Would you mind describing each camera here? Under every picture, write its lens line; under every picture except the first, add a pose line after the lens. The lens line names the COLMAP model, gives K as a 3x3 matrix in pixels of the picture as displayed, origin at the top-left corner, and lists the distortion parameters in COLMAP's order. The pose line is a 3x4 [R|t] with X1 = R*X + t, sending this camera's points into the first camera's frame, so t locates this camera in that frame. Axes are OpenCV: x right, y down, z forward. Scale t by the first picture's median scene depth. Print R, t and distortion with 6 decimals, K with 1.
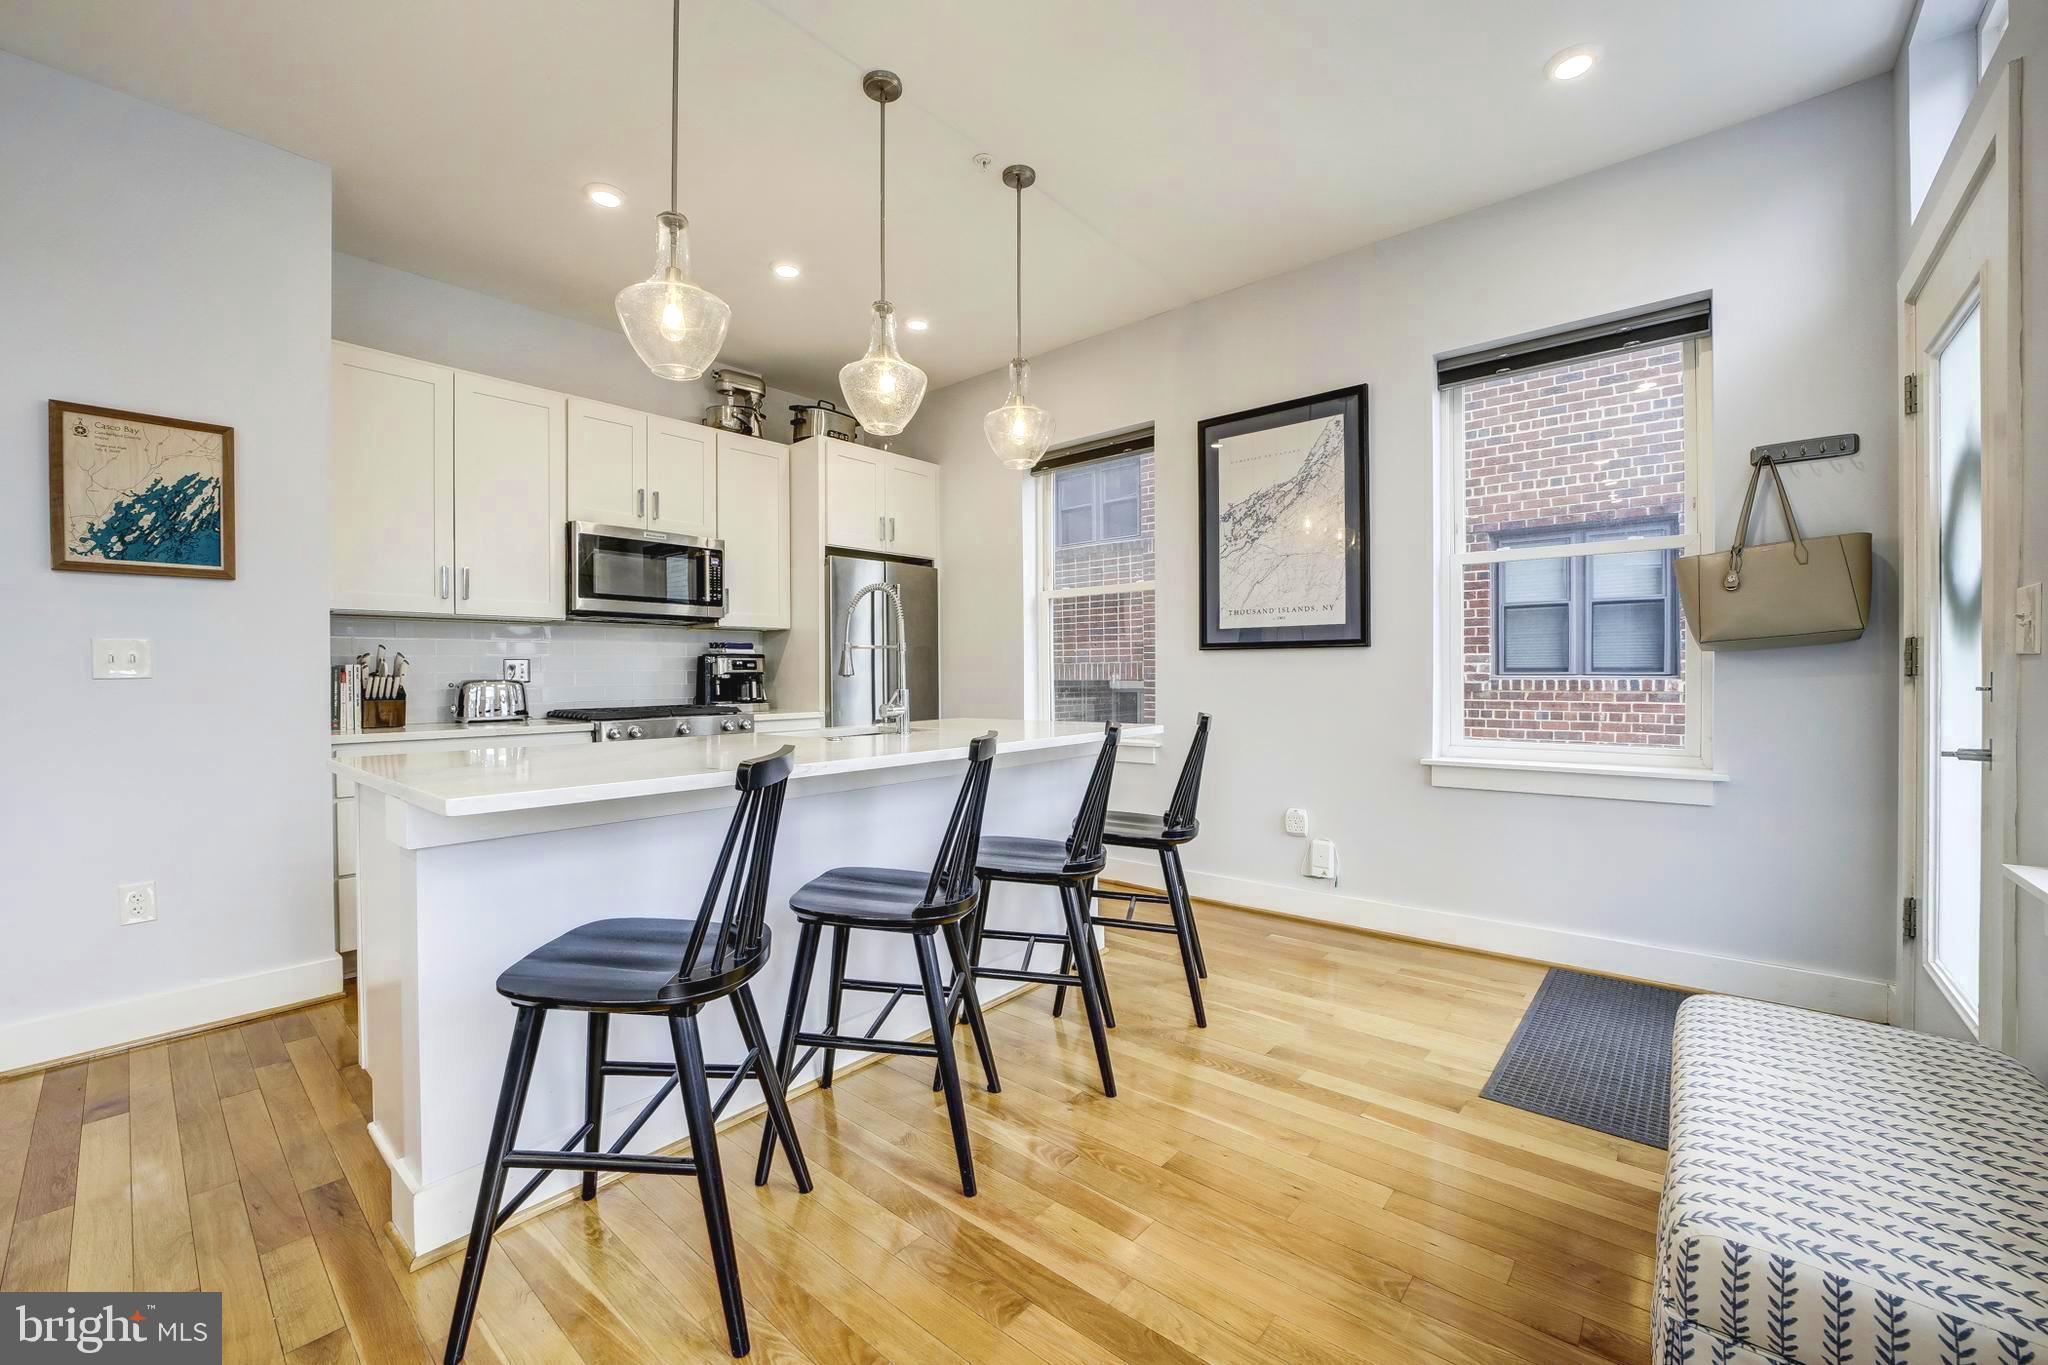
lens RADIAL K [[816.1, 0, 1025.8], [0, 816.1, 694.4], [0, 0, 1]] dist [-0.030056, 0.005681]
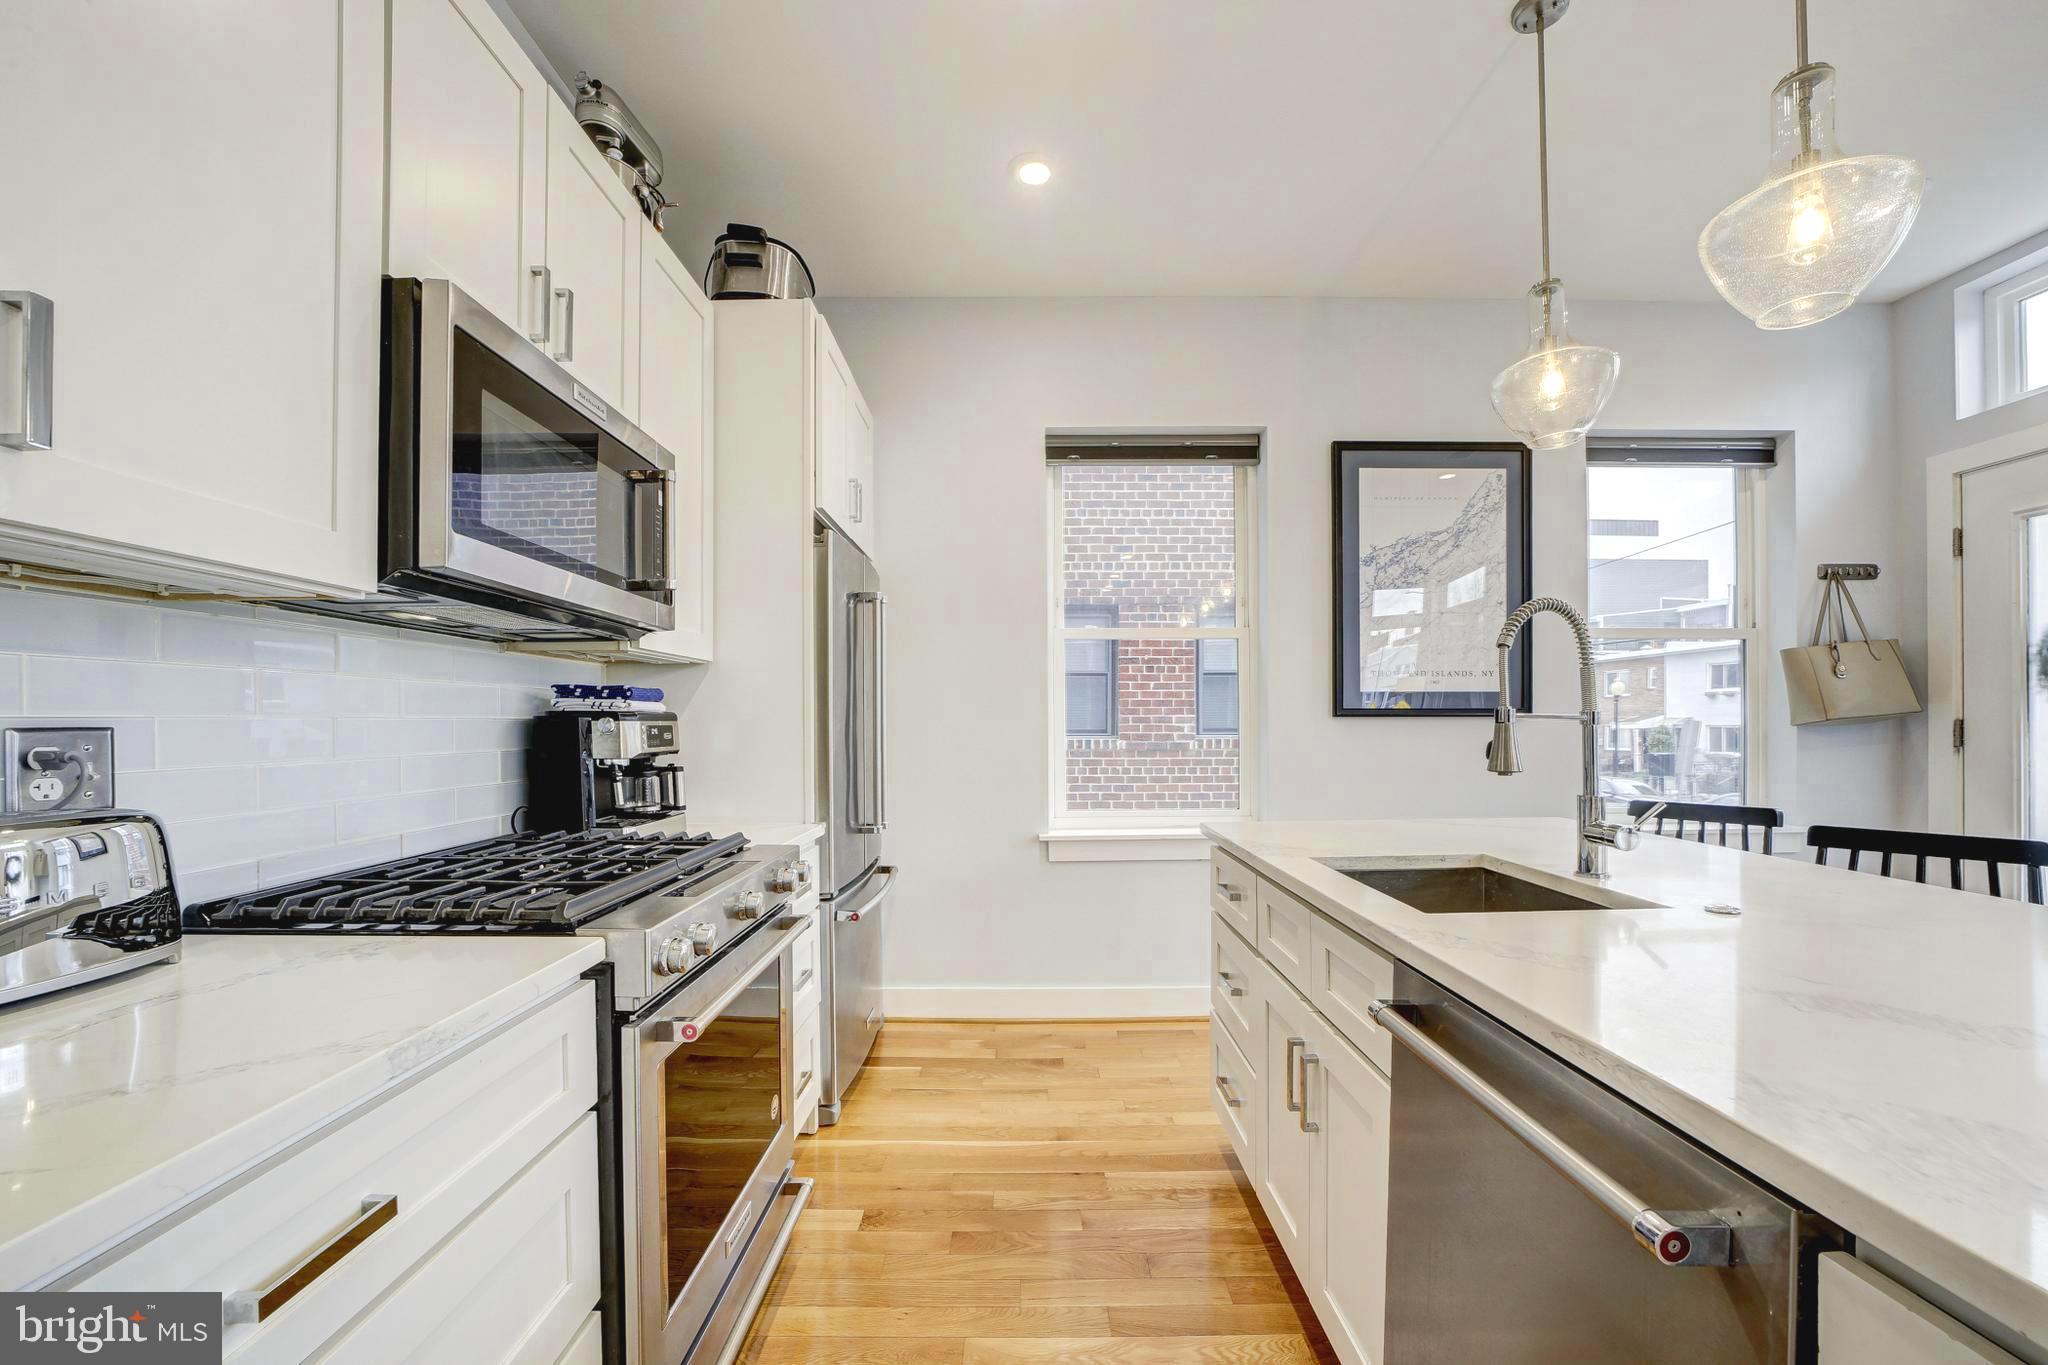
lens RADIAL K [[816.1, 0, 1049.7], [0, 816.1, 723.4], [0, 0, 1]] dist [-0.030056, 0.005681]
pose [[0.738881, 0.001274, 0.673835, -0.574757], [0.019998, 0.999516, -0.023819, -0.033801], [-0.673539, 0.031075, 0.738498, 0.605658]]
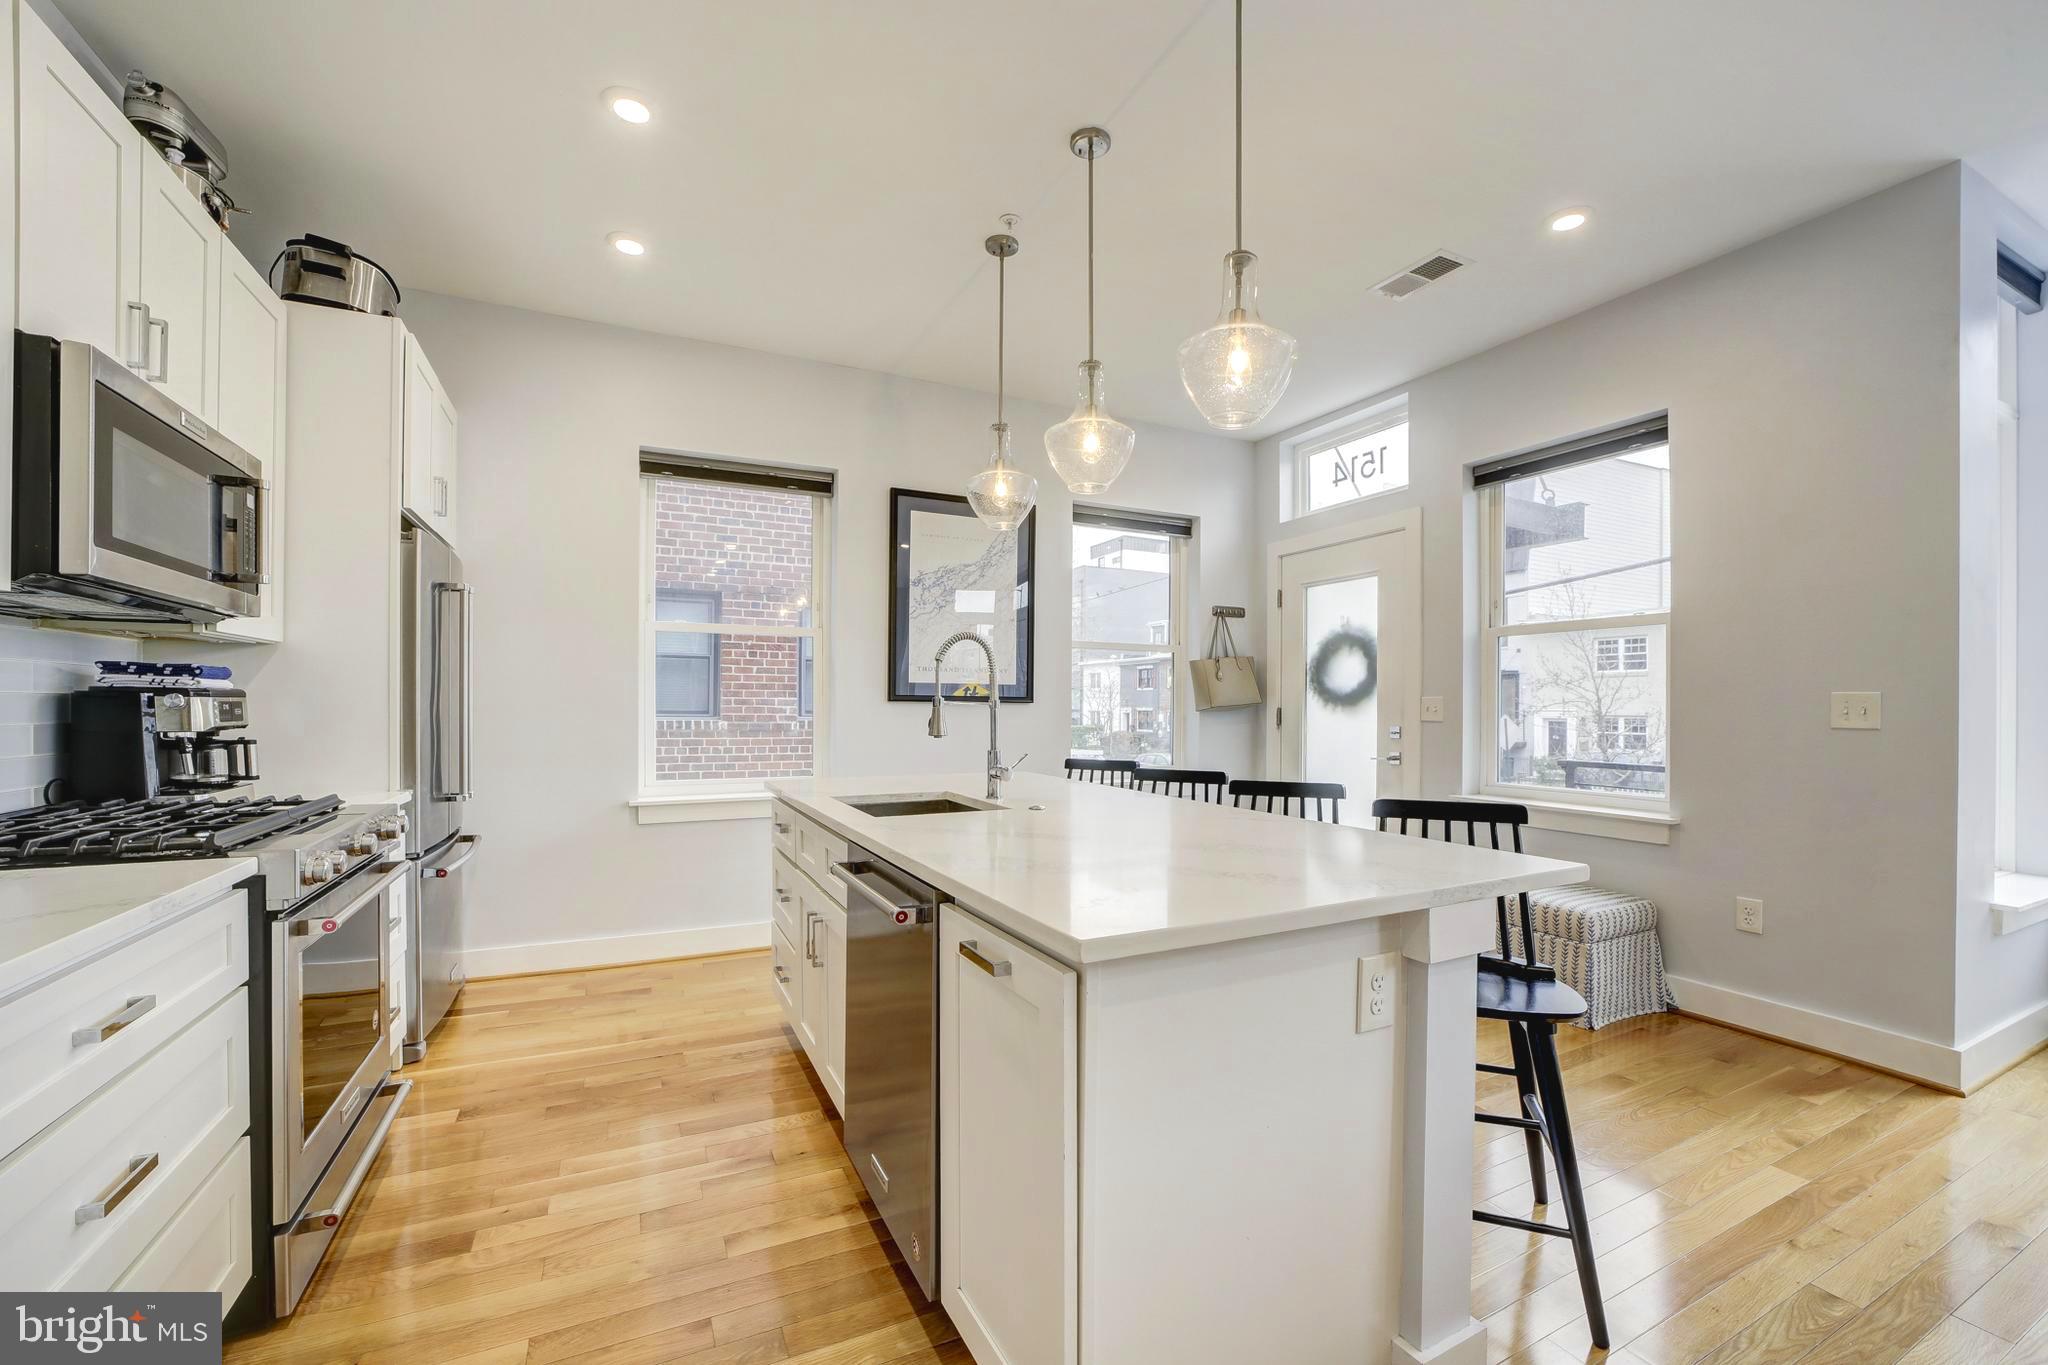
lens RADIAL K [[816.1, 0, 1081.9], [0, 816.1, 713.1], [0, 0, 1]] dist [-0.030056, 0.005681]
pose [[0.338984, 0.000181, 0.940792, -0.727563], [0.018309, 0.999809, -0.006789, -0.027363], [-0.940614, 0.019527, 0.338916, 0.415929]]
